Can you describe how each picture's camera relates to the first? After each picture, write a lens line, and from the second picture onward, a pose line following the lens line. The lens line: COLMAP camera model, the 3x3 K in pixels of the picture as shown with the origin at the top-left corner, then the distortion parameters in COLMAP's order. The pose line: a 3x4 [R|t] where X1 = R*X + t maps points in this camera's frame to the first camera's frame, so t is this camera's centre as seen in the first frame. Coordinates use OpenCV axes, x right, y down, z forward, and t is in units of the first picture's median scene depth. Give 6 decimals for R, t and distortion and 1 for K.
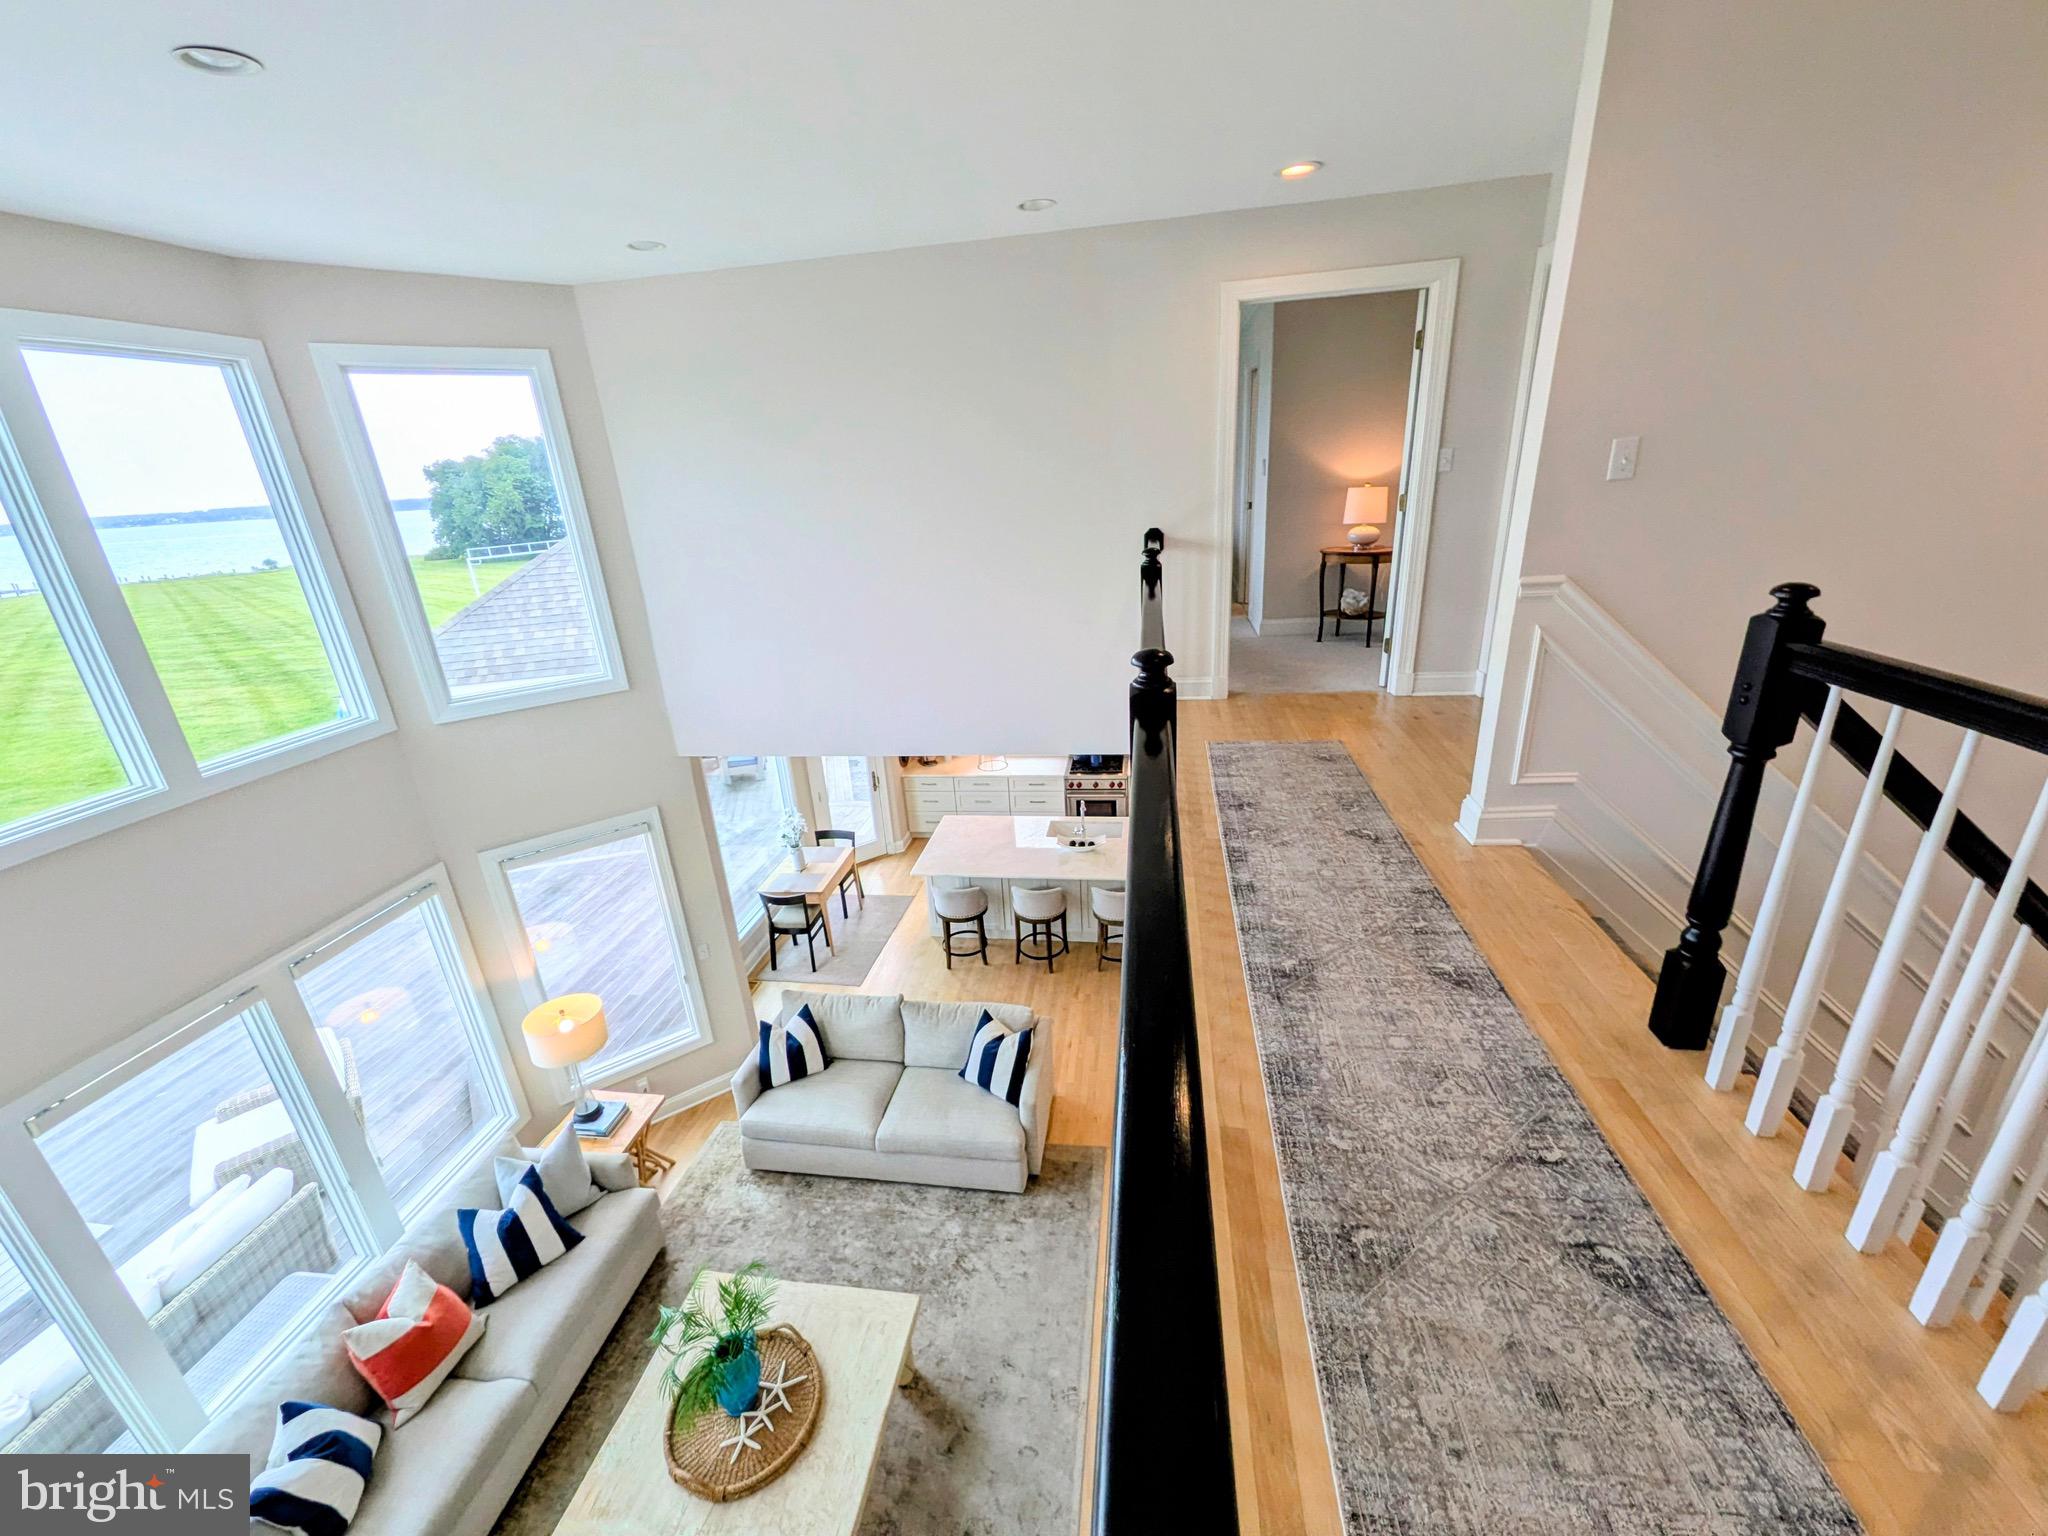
lens RADIAL K [[807.6, 0, 1023.4], [0, 807.6, 771.2], [0, 0, 1]] dist [0.007481, -0.001218]
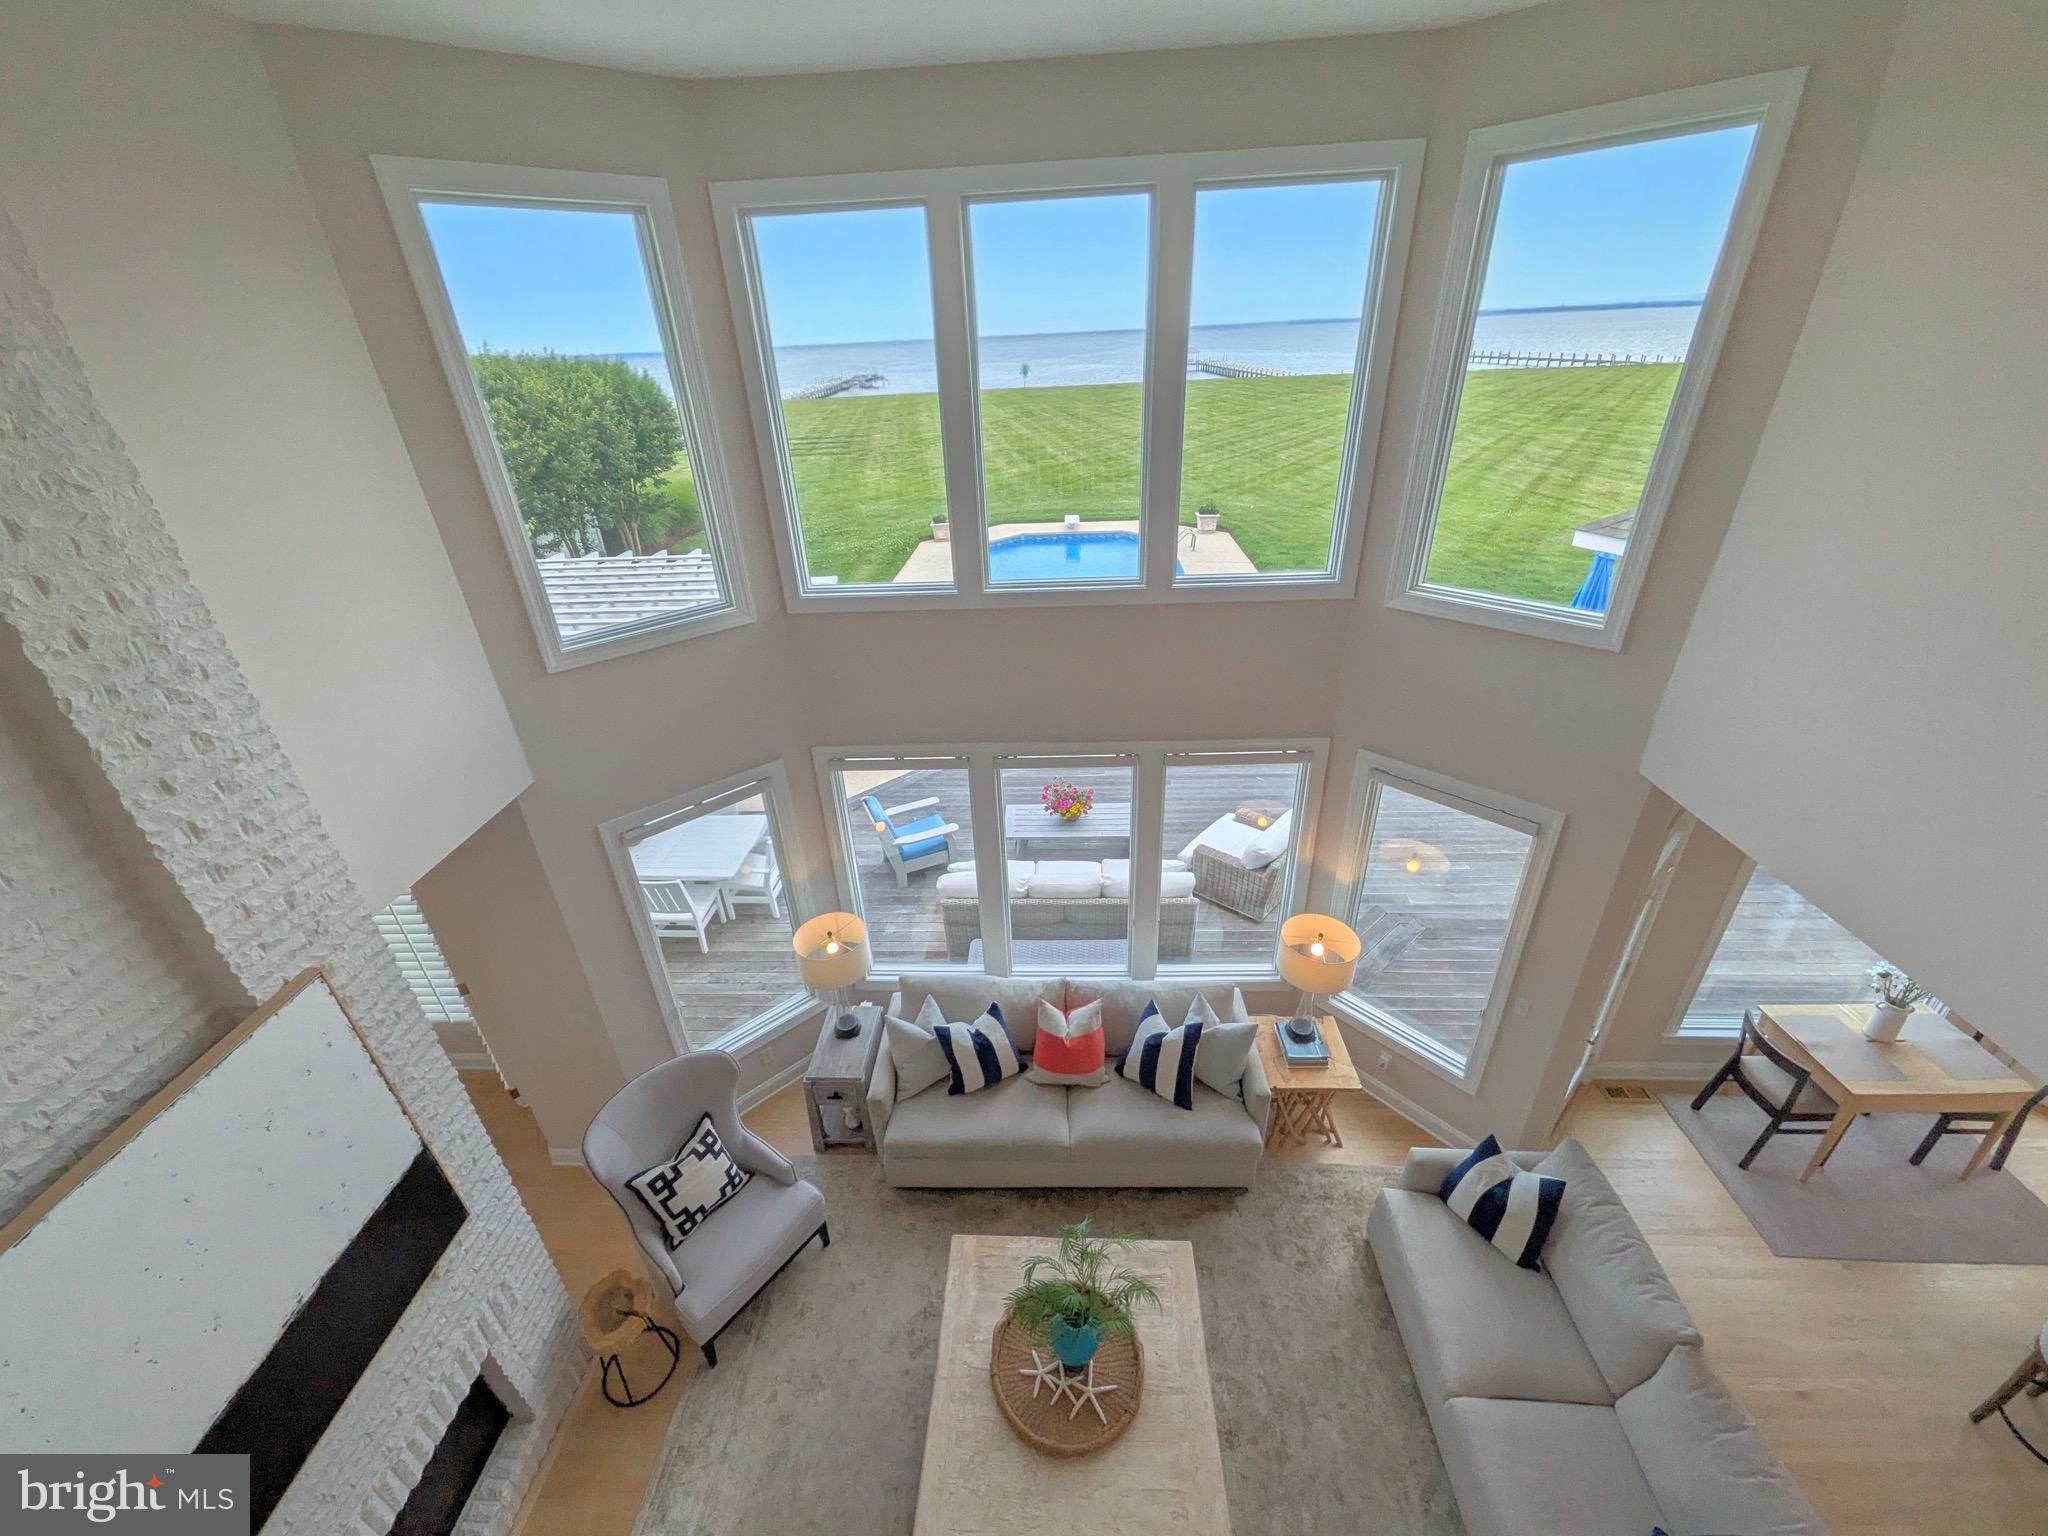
lens RADIAL K [[807.6, 0, 1021.1], [0, 807.6, 773.2], [0, 0, 1]] dist [0.007481, -0.001218]
pose [[0.103736, 0.520330, -0.847641, 0.083290], [-0.313800, 0.825833, 0.468540, -0.181323], [0.943805, 0.217385, 0.248948, 0.394155]]
